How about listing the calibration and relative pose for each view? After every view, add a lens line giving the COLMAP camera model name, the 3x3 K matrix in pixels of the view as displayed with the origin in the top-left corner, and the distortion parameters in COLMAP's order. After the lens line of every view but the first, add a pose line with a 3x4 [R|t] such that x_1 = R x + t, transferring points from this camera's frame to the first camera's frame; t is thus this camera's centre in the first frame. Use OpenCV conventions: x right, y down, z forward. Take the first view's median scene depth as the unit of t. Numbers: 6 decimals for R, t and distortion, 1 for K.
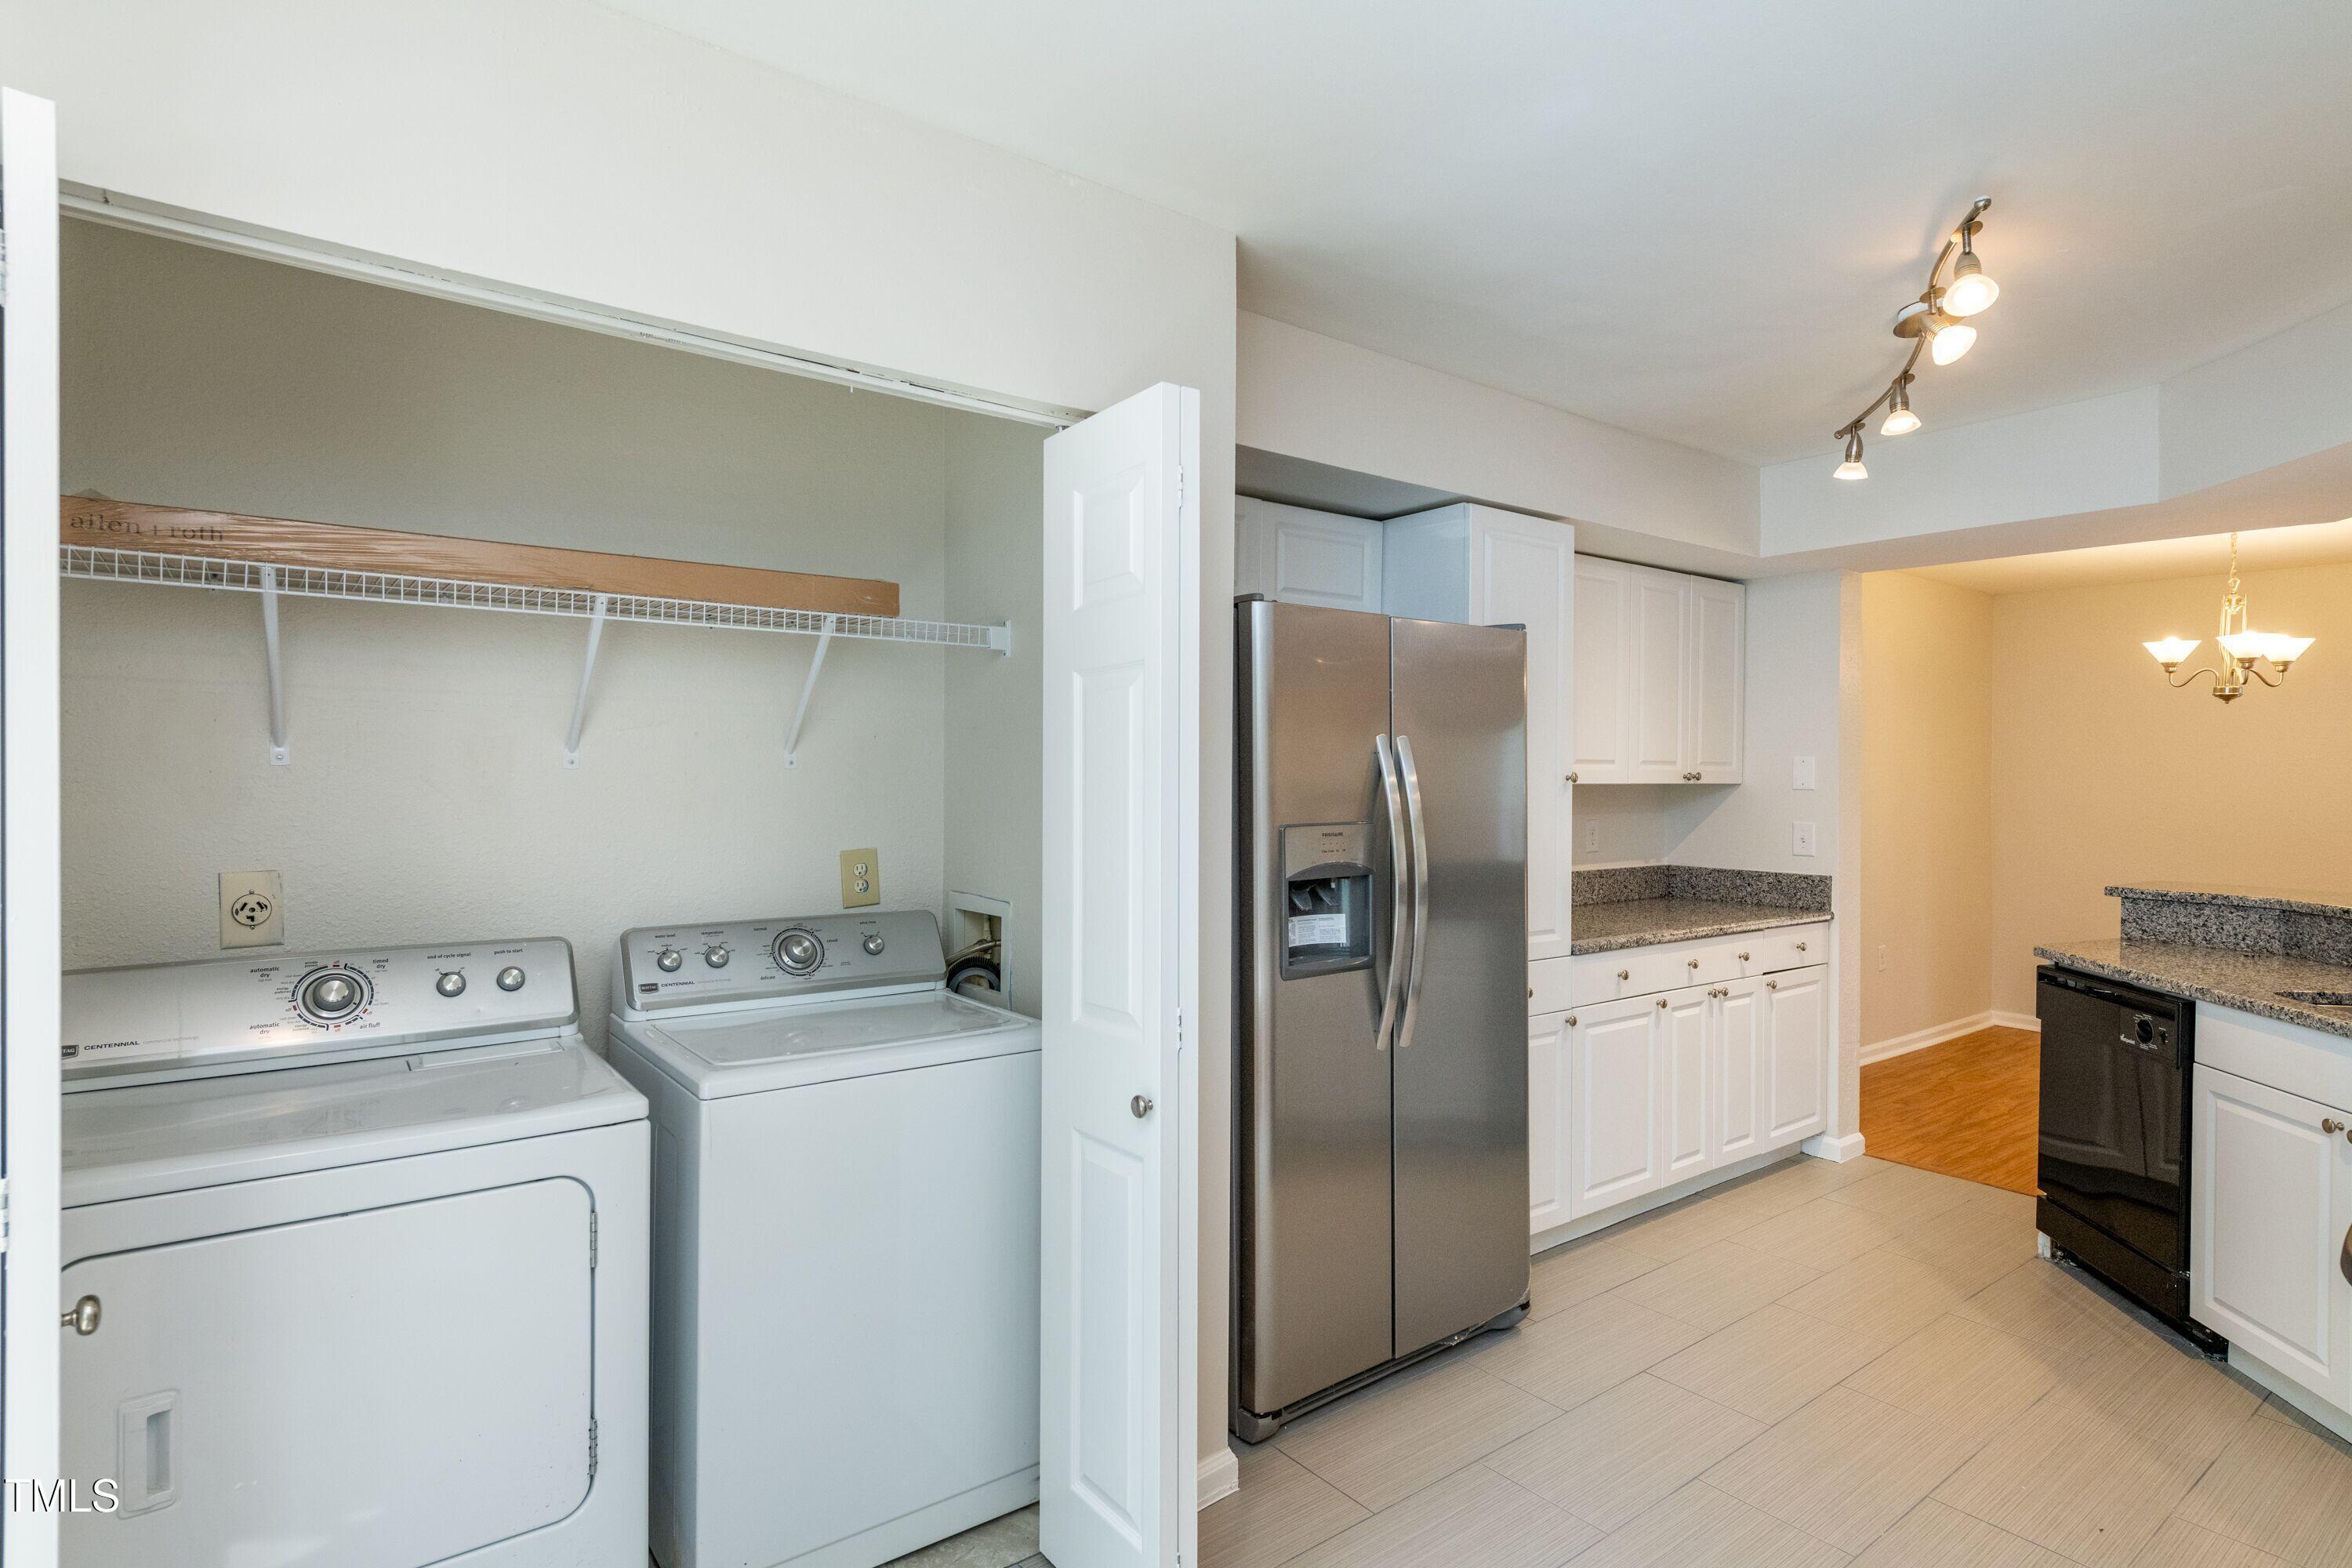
lens RADIAL K [[1204.2, 0, 1187.7], [0, 1204.2, 784.5], [0, 0, 1]] dist [0.004882, -0.000249]
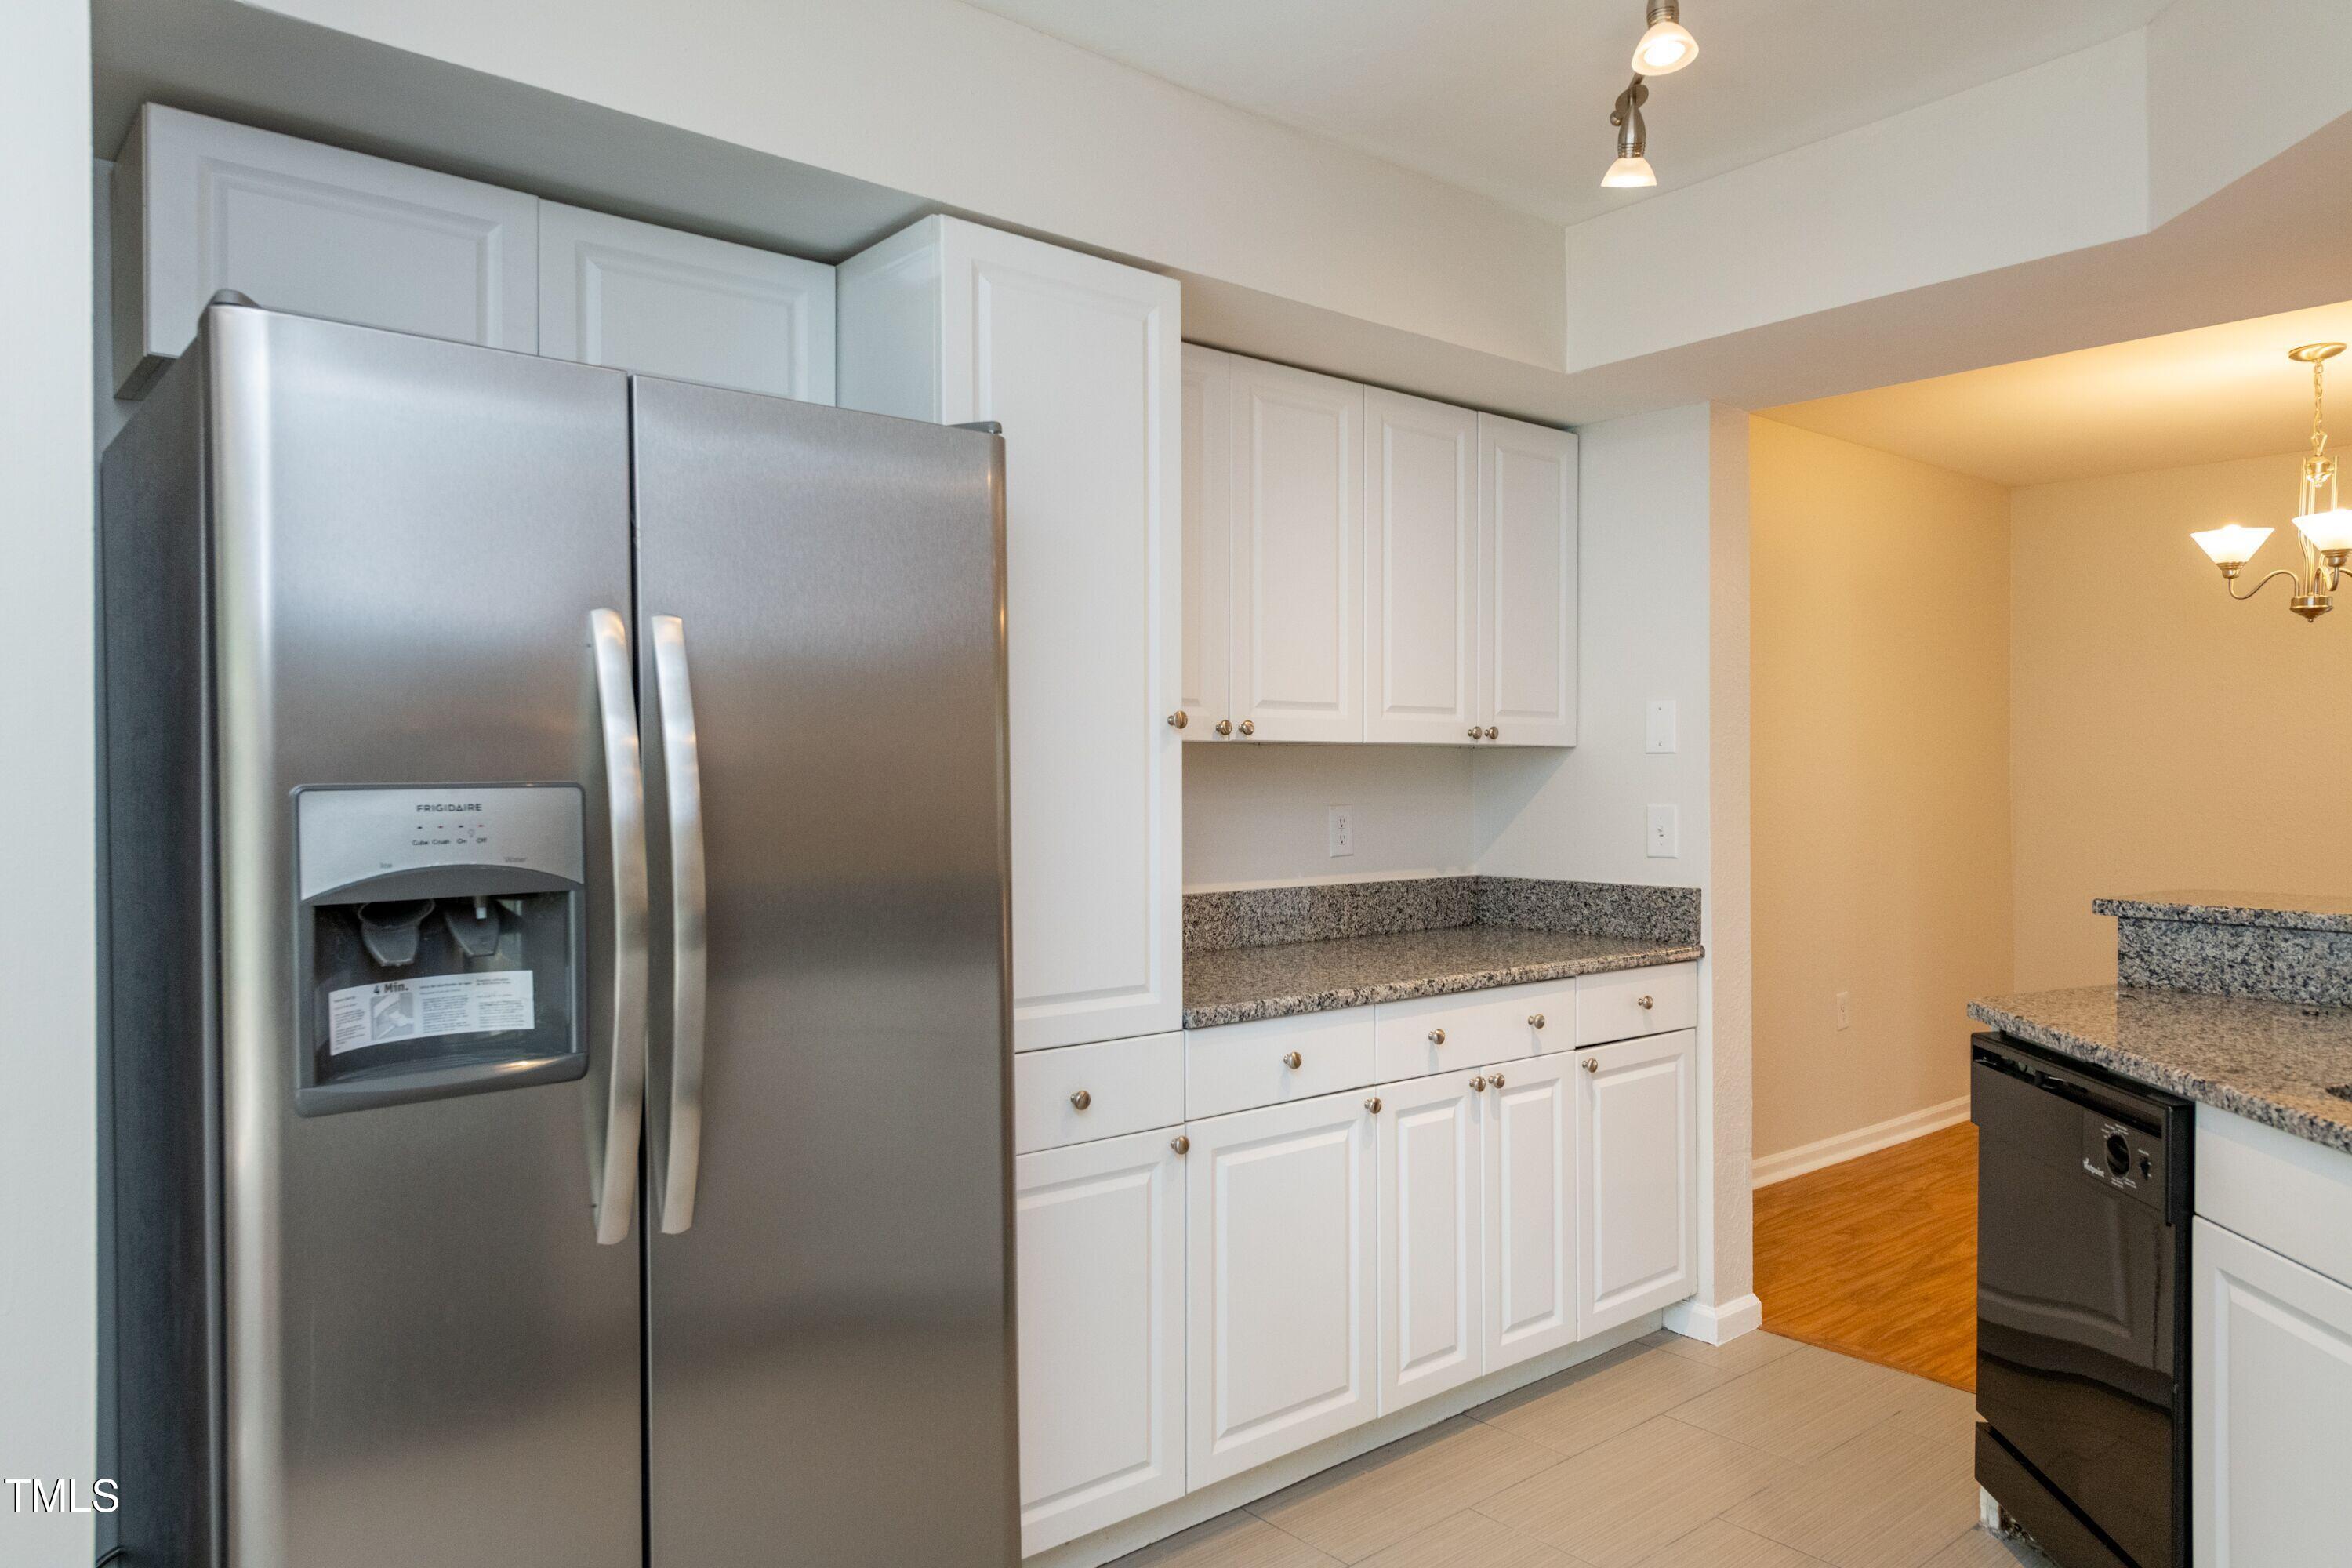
lens RADIAL K [[1553.6, 0, 1179.7], [0, 1553.6, 783.4], [0, 0, 1]] dist [0.019223, -0.003492]
pose [[0.998146, -0.008355, 0.060285, 0.291815], [0.008499, 0.999962, -0.002124, 0.027598], [-0.060265, 0.002633, 0.998179, 0.278212]]
